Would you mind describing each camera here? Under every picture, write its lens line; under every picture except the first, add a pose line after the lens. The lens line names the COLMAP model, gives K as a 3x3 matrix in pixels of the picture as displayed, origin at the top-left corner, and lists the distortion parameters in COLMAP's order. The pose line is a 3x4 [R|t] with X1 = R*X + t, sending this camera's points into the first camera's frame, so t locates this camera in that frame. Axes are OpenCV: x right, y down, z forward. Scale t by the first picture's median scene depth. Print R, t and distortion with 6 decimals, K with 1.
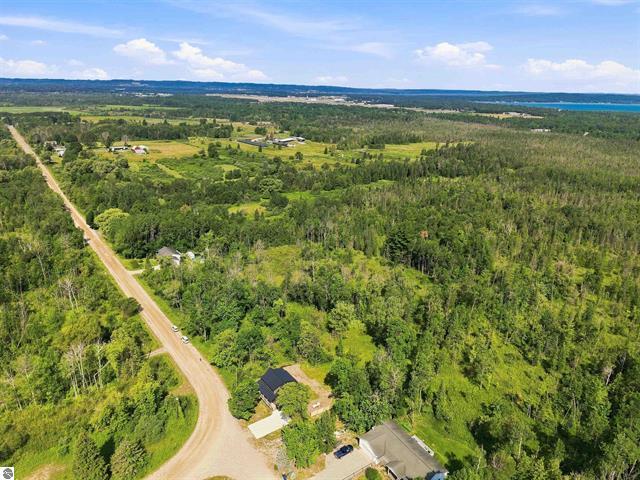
lens RADIAL K [[436.0, 0, 320.0], [0, 436.0, 240.0], [0, 0, 1]] dist [0.001096, -0.001745]
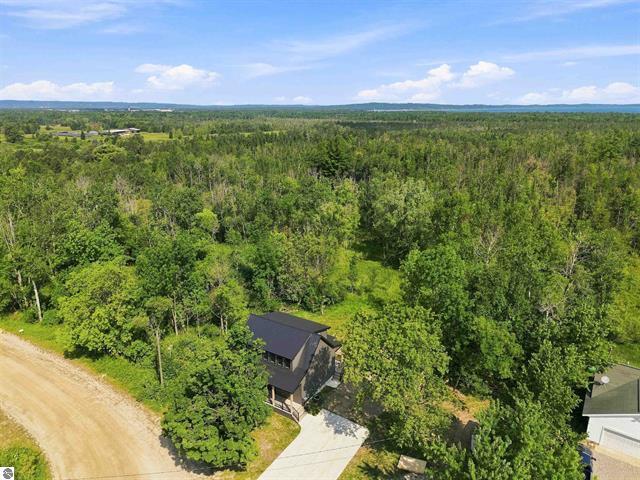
lens RADIAL K [[436.0, 0, 320.0], [0, 436.0, 240.0], [0, 0, 1]] dist [0.001096, -0.001745]
pose [[0.928978, -0.128790, 0.347007, -0.169050], [0.143164, 0.989570, -0.015991, 0.226749], [-0.341328, 0.064534, 0.937726, 0.577904]]
